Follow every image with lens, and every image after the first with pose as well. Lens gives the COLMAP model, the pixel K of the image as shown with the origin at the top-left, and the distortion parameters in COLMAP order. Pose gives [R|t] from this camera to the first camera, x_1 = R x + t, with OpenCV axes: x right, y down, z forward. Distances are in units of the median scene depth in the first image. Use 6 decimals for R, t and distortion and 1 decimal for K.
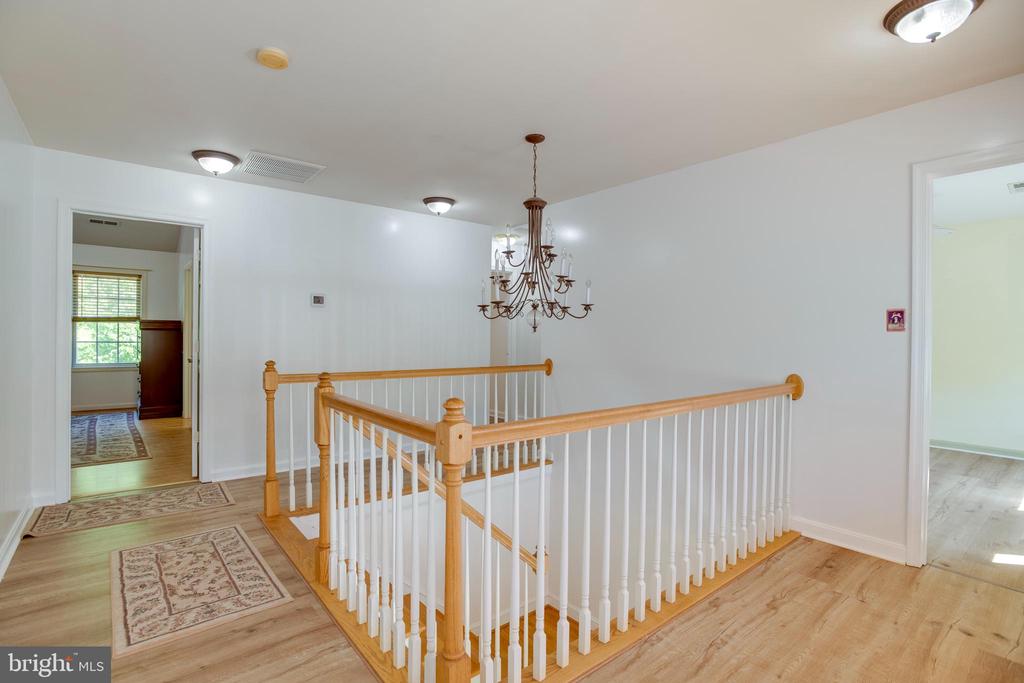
lens RADIAL K [[493.9, 0, 505.1], [0, 493.9, 336.1], [0, 0, 1]] dist [-0.048293, 0.014077]
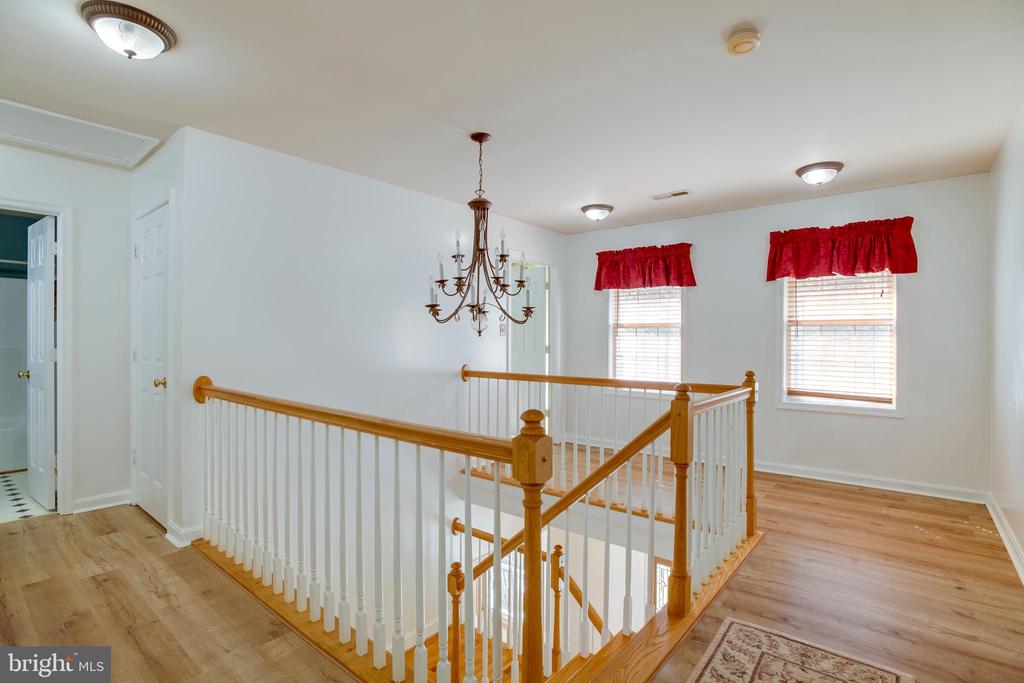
lens RADIAL K [[493.9, 0, 516.2], [0, 493.9, 340.4], [0, 0, 1]] dist [-0.048293, 0.014077]
pose [[-0.210258, -0.003324, 0.977640, -0.386235], [-0.002785, 0.999992, 0.002801, -0.003231], [-0.977642, -0.002134, -0.210265, 0.483164]]
